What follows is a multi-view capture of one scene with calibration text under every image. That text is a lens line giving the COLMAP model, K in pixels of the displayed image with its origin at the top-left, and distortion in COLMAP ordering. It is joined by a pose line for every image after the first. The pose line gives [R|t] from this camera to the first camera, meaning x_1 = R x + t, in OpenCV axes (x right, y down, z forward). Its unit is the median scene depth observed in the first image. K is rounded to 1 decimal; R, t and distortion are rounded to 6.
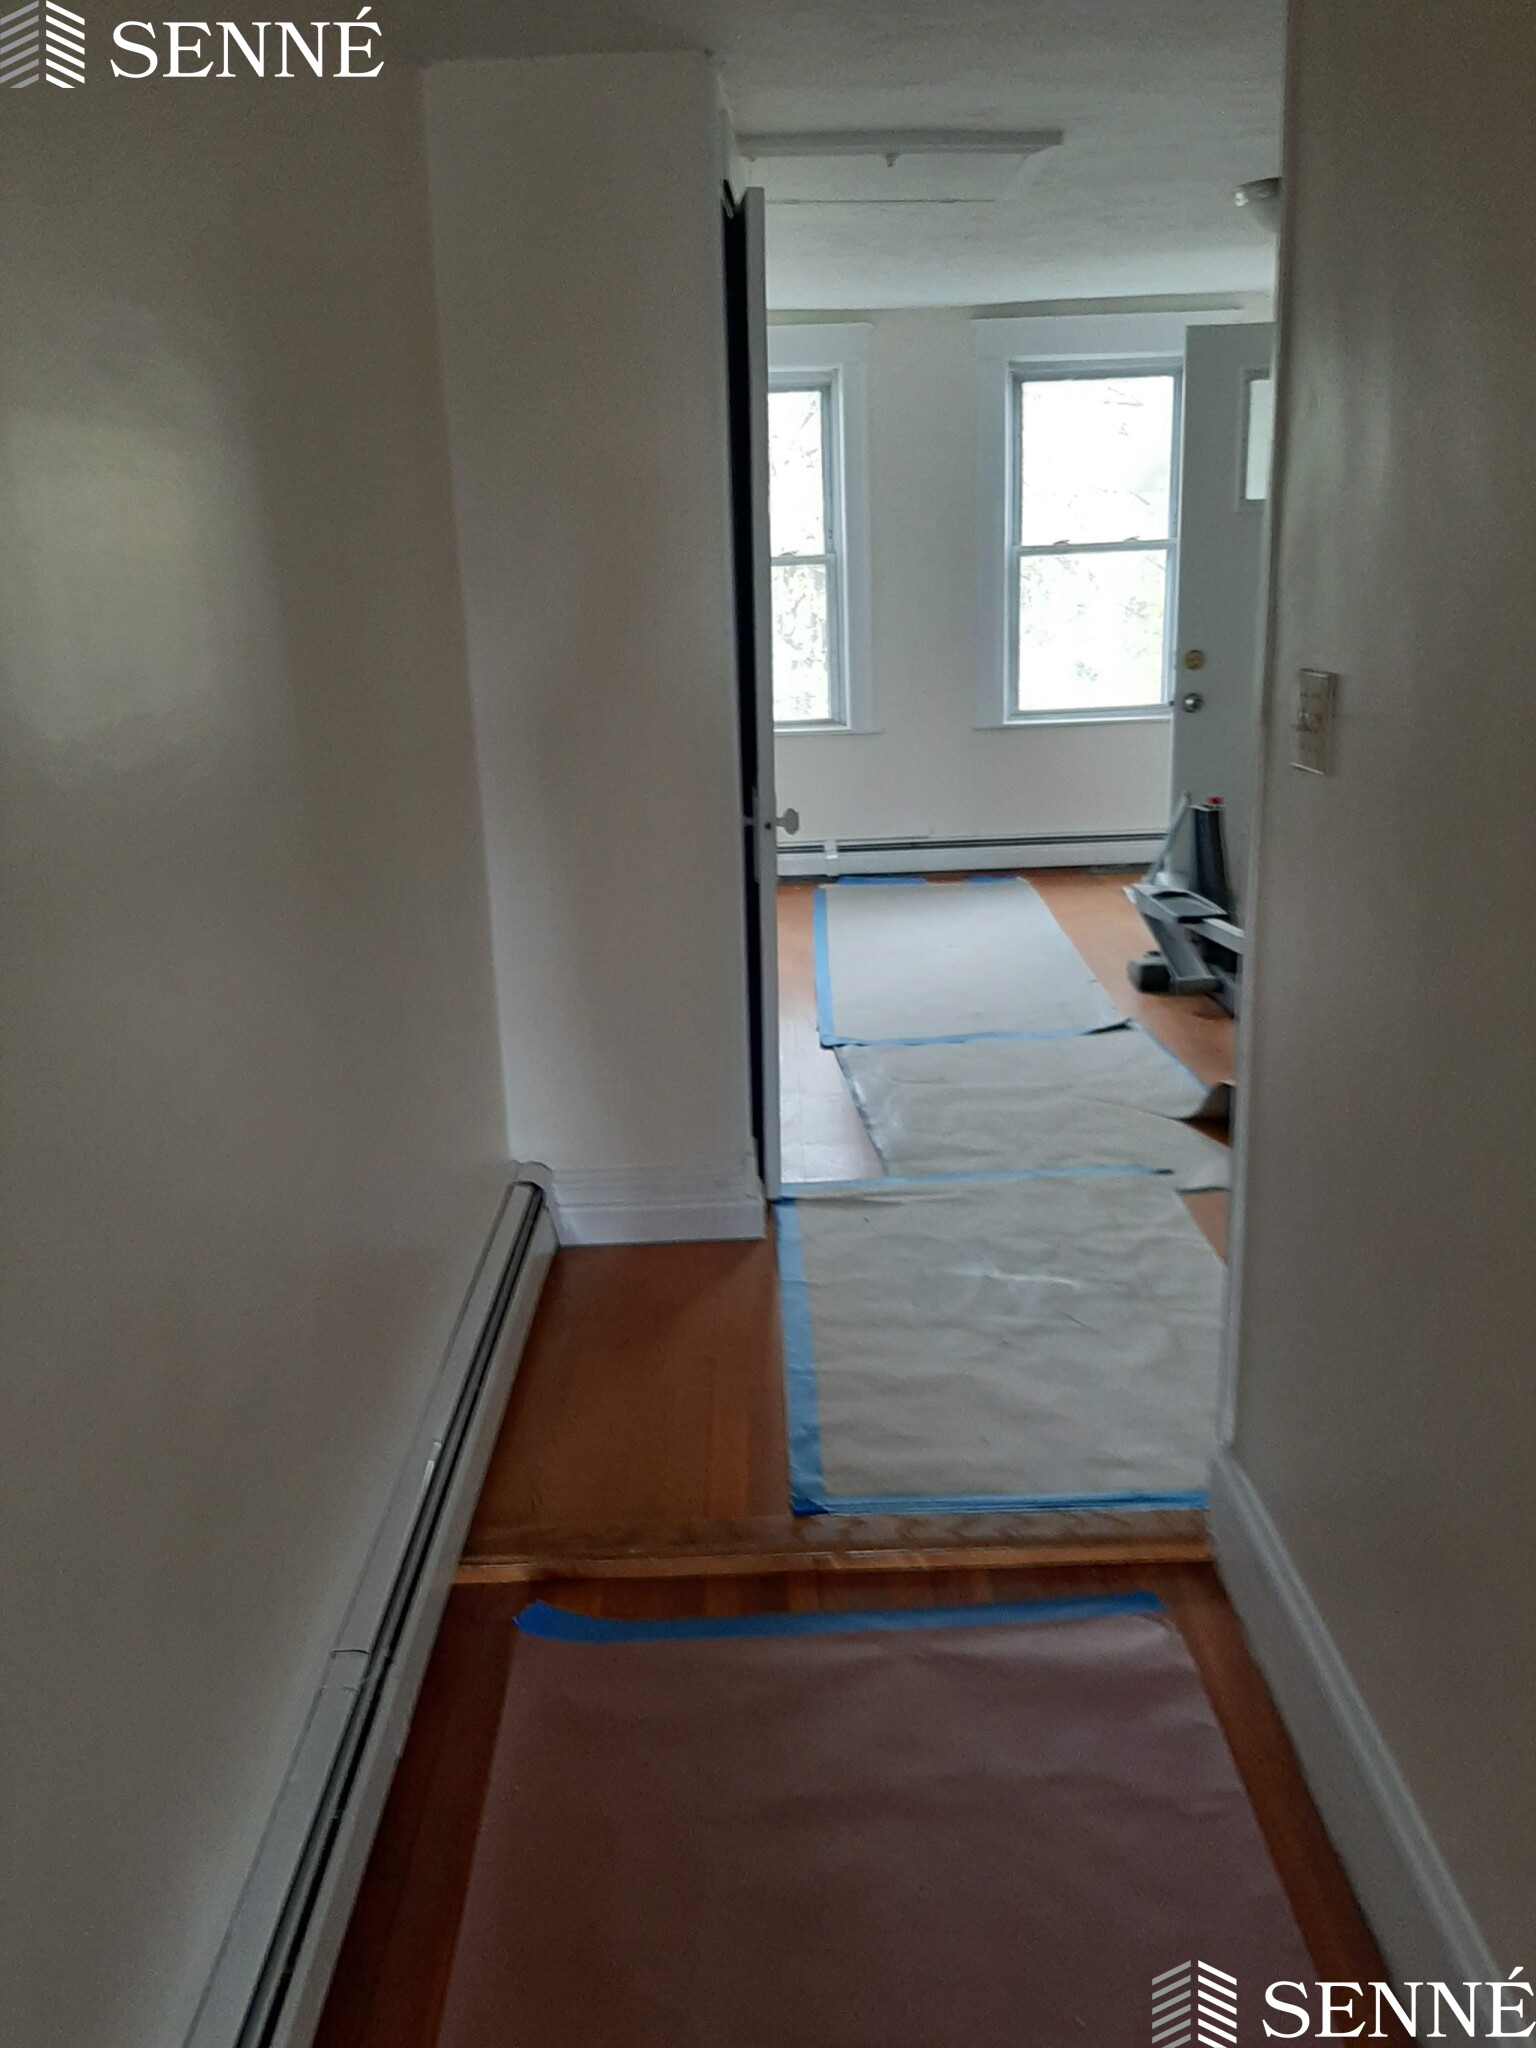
lens RADIAL K [[1538.9, 0, 768.0], [0, 1538.9, 1024.0], [0, 0, 1]] dist [0.008724, 0.000883]
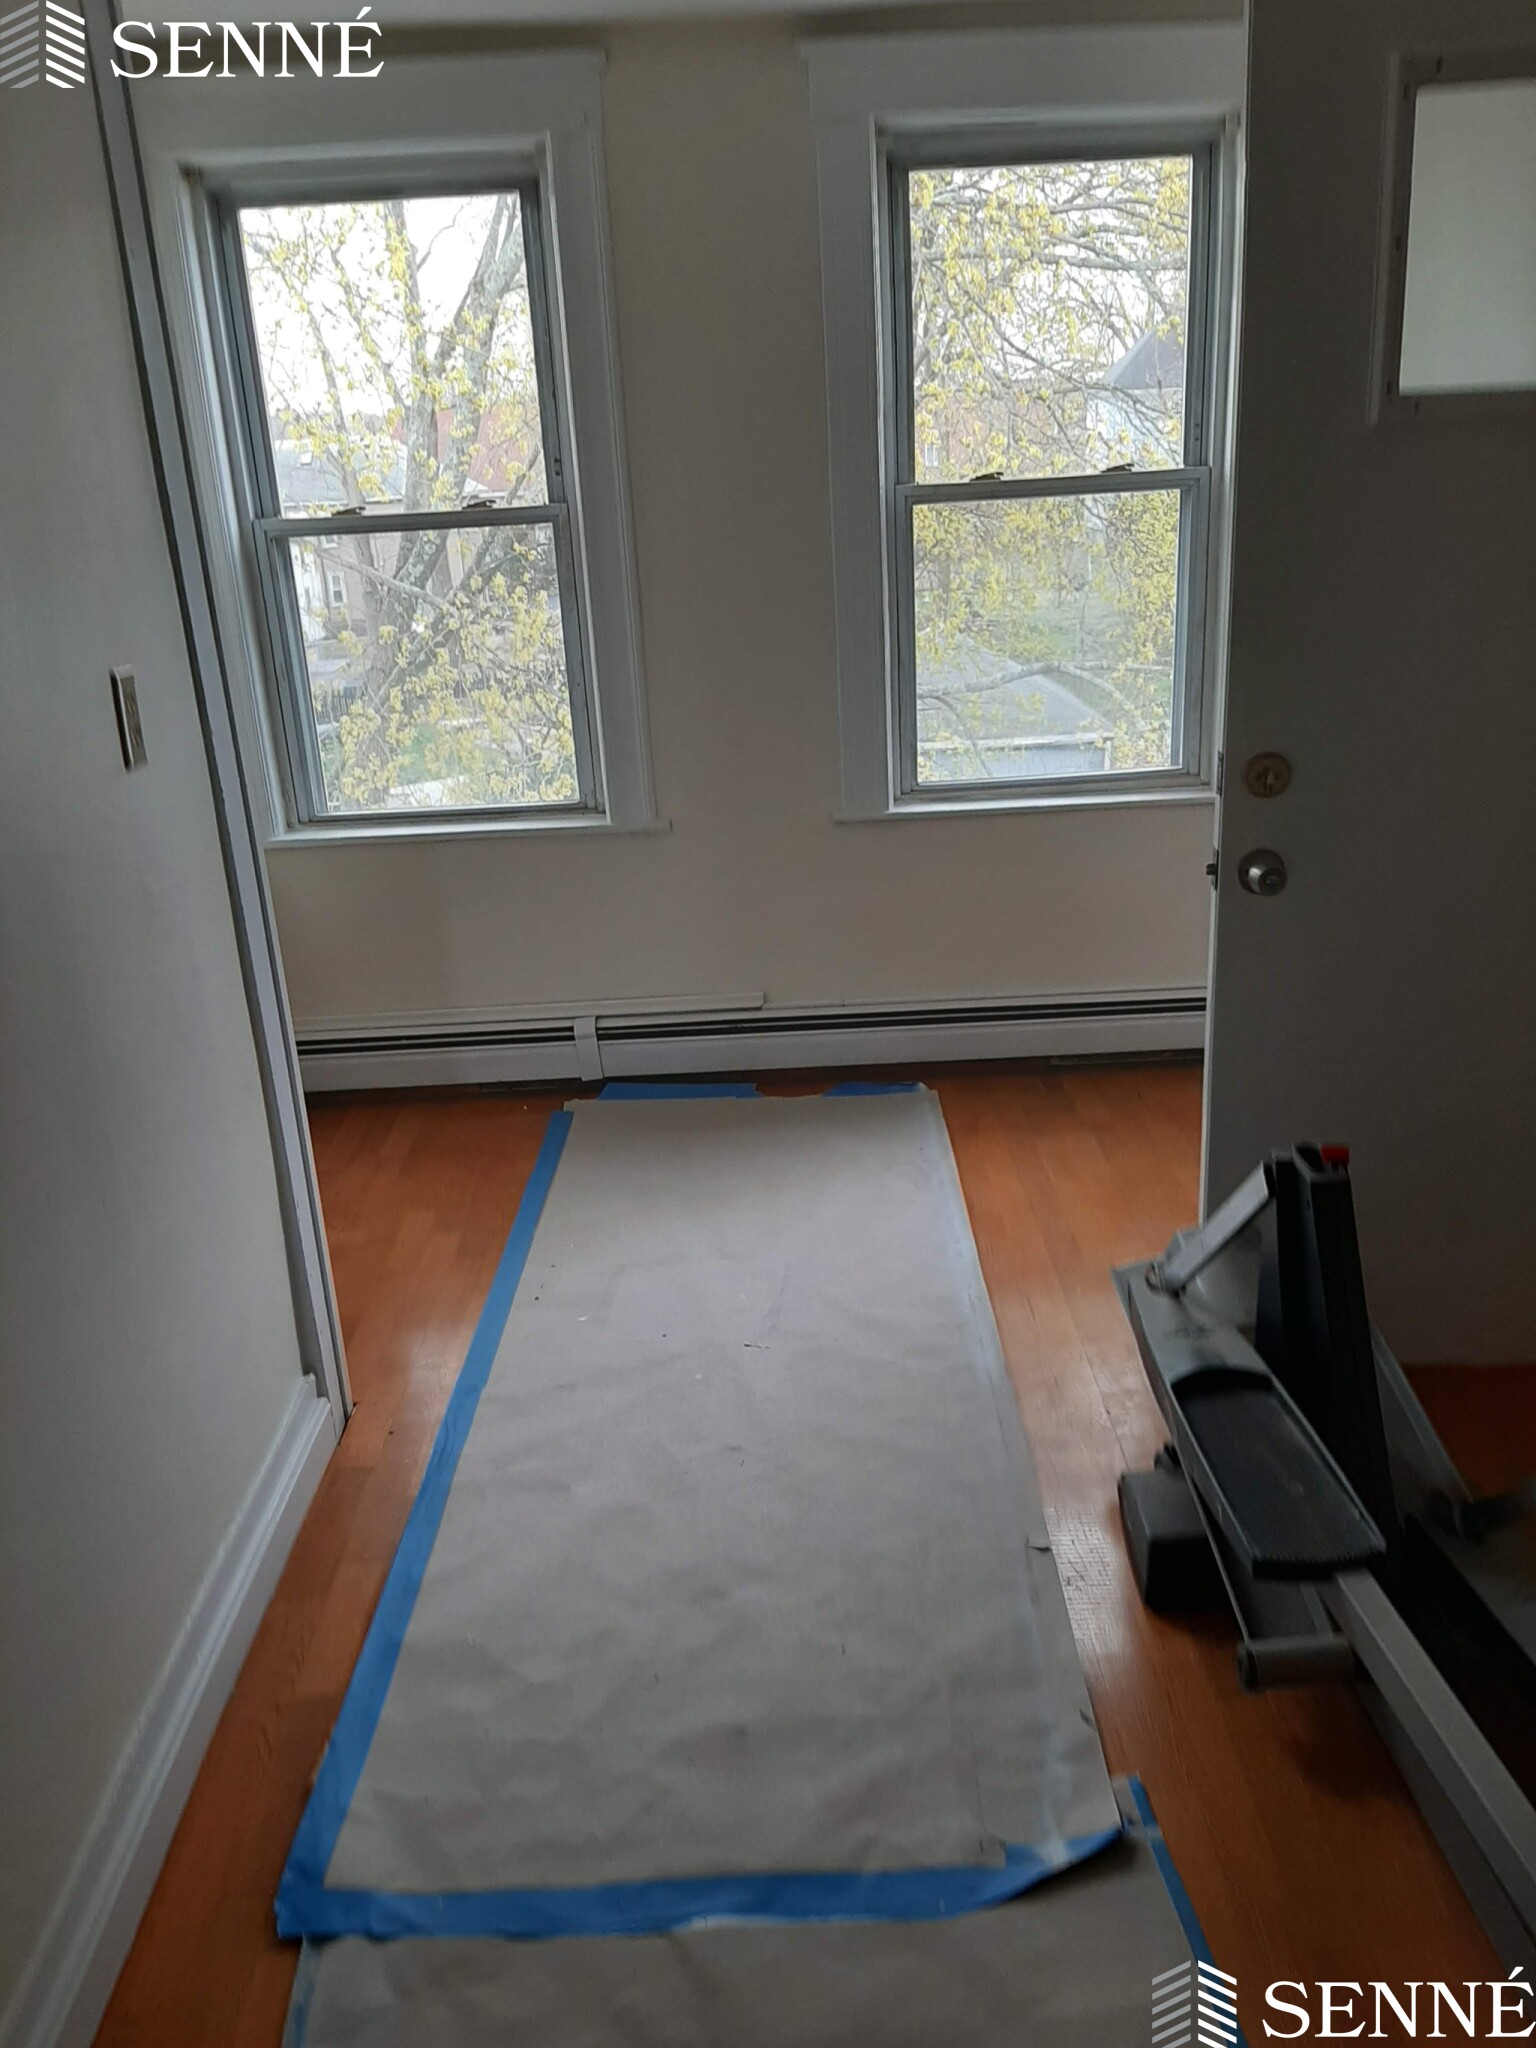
lens RADIAL K [[1621.7, 0, 768.0], [0, 1621.7, 1024.0], [0, 0, 1]] dist [0.001708, -0.003179]
pose [[0.999662, -0.018564, 0.018204, 0.099980], [0.017834, 0.999062, 0.039464, -0.145272], [-0.018919, -0.039126, 0.999055, 0.426563]]
